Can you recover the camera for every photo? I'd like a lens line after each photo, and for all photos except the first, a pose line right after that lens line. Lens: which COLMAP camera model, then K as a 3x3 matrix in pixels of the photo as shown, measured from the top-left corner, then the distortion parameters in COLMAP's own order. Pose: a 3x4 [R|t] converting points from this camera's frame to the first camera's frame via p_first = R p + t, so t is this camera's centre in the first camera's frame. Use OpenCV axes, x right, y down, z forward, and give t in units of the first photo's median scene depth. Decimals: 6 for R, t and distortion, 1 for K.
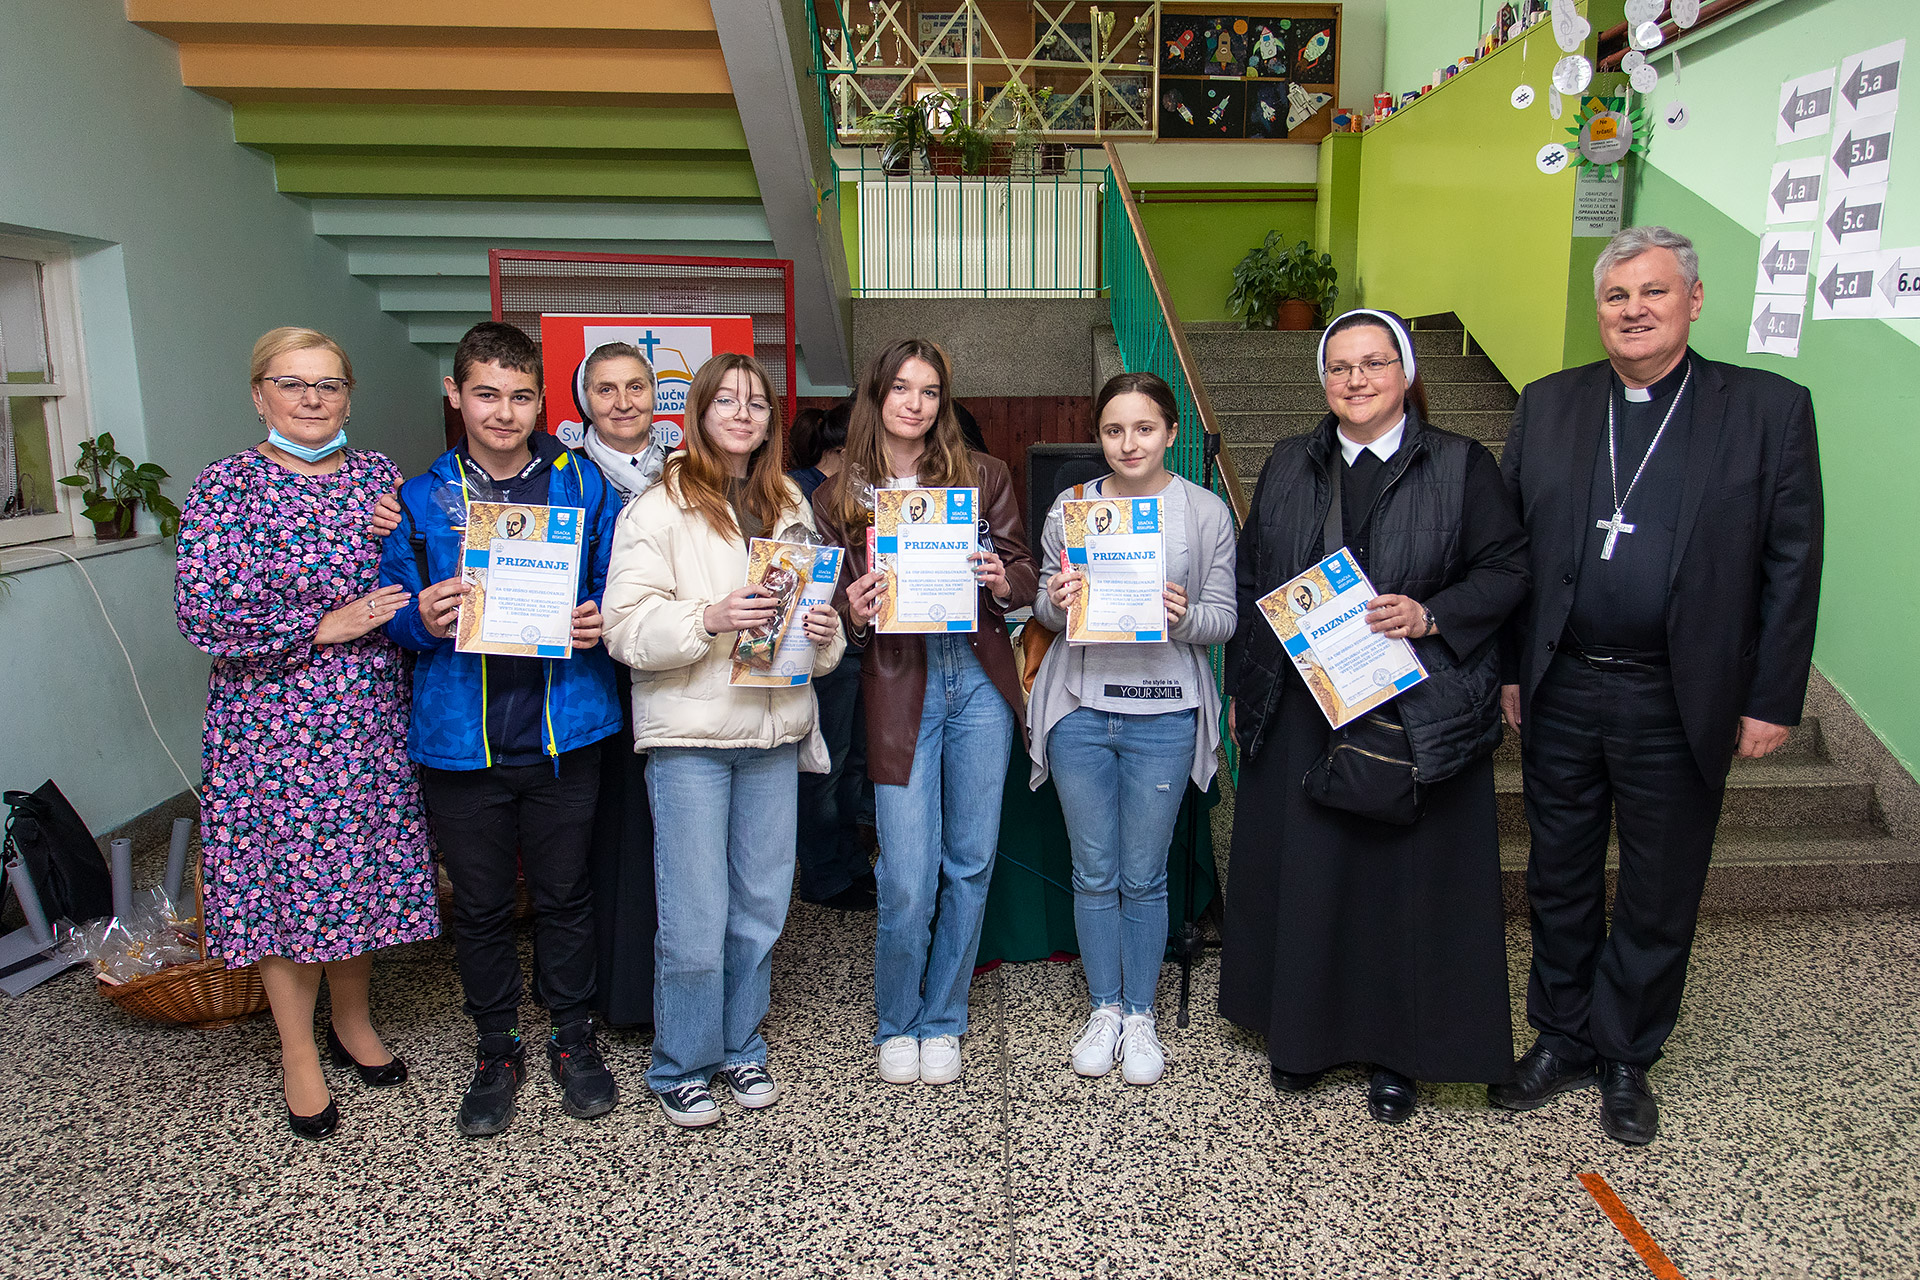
lens RADIAL K [[1316.1, 0, 1018.9], [0, 1316.1, 605.7], [0, 0, 1]] dist [-0.009855, 0.007518]
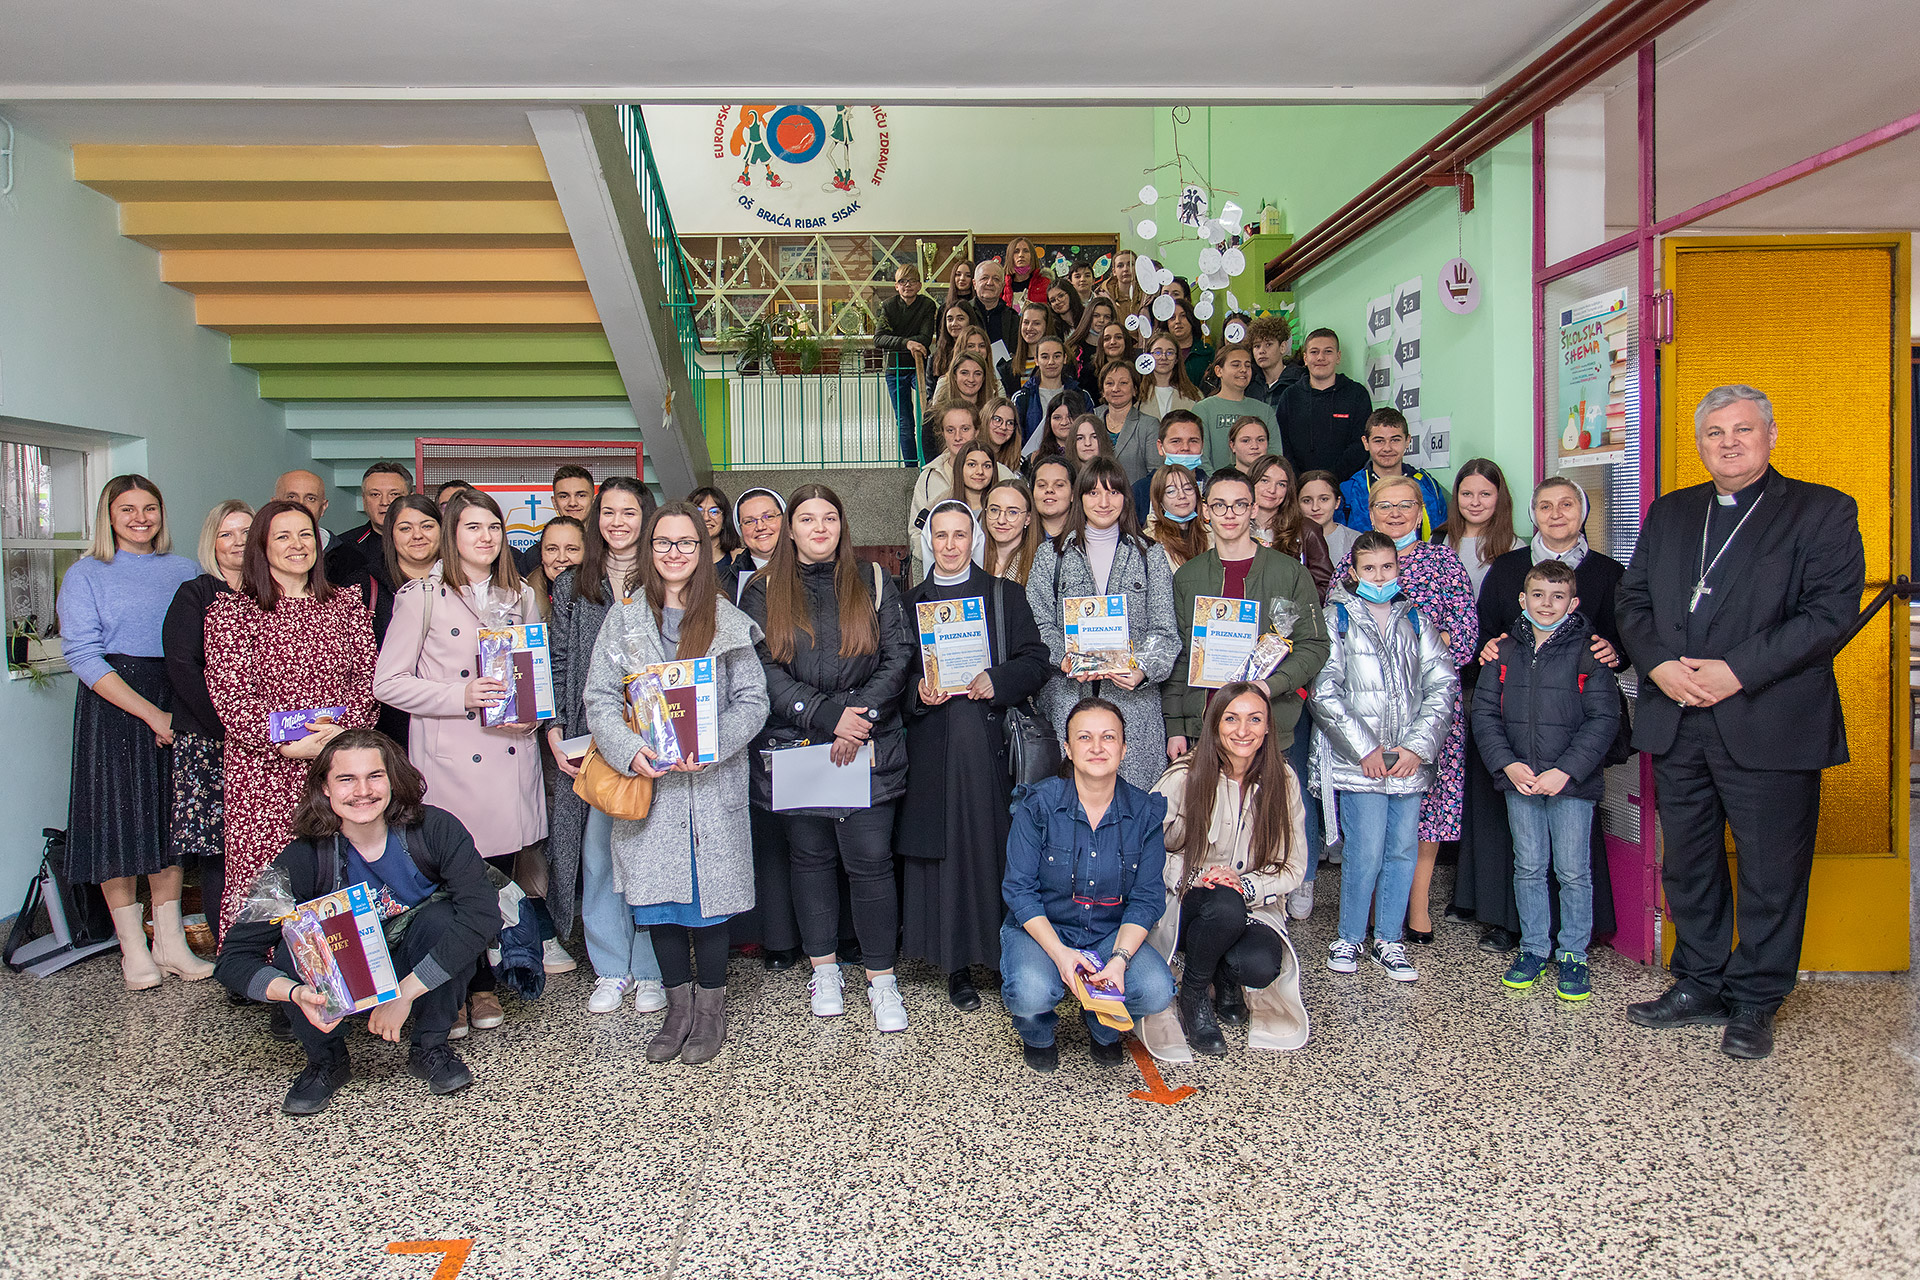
lens RADIAL K [[1256.6, 0, 942.1], [0, 1256.6, 596.3], [0, 0, 1]] dist [-0.004757, 0.003945]
pose [[0.999831, -0.017804, 0.004626, 0.170780], [0.018259, 0.991110, -0.131788, 0.093862], [-0.002239, 0.131850, 0.991267, -0.346639]]
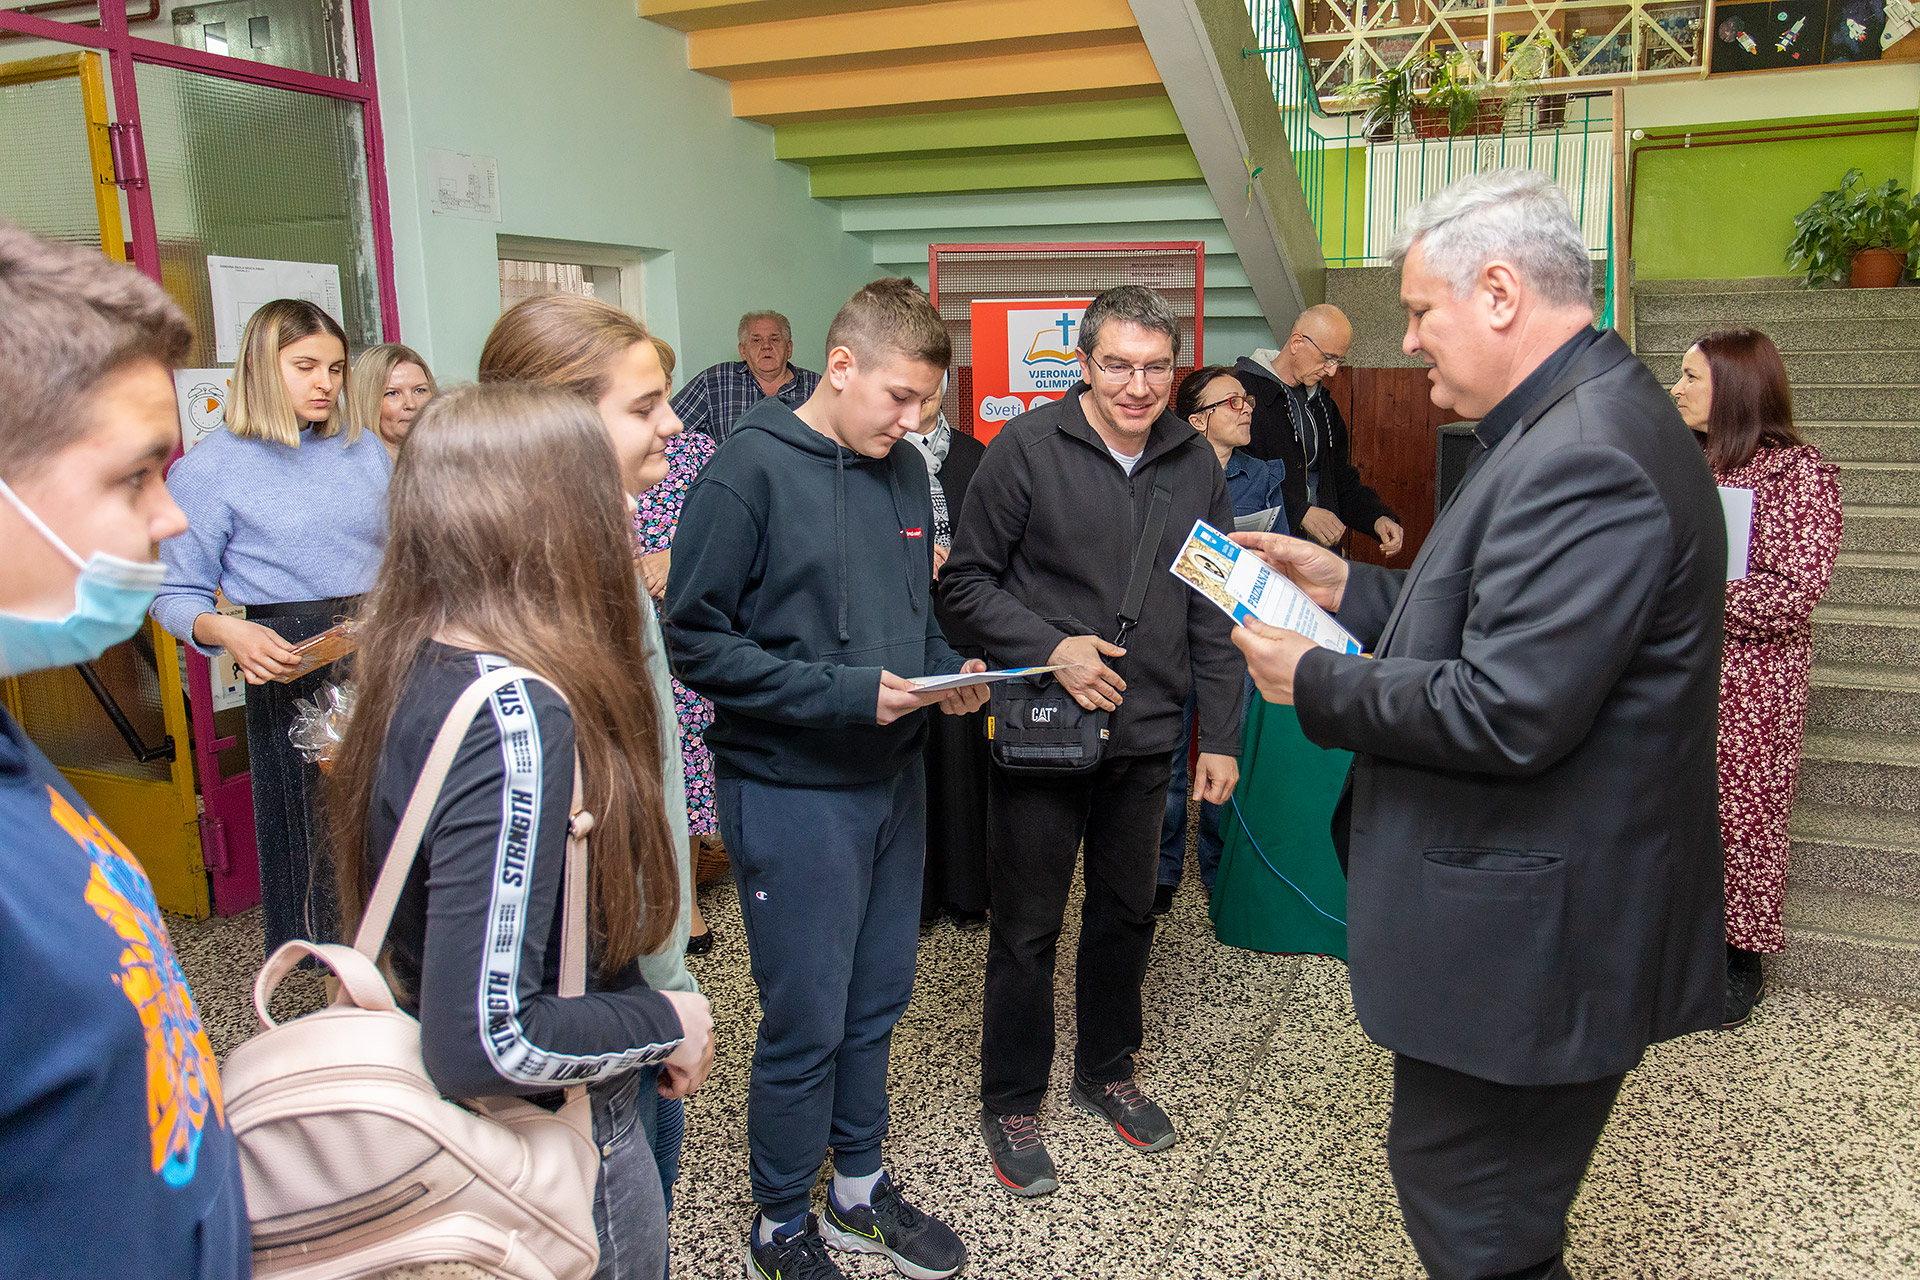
lens RADIAL K [[1297.1, 0, 1056.9], [0, 1297.1, 574.3], [0, 0, 1]] dist [-0.000594, 0.003329]
pose [[0.913470, 0.062070, -0.402144, 0.198459], [-0.057857, 0.998068, 0.022626, -0.025263], [0.402771, 0.002599, 0.915297, 0.033793]]
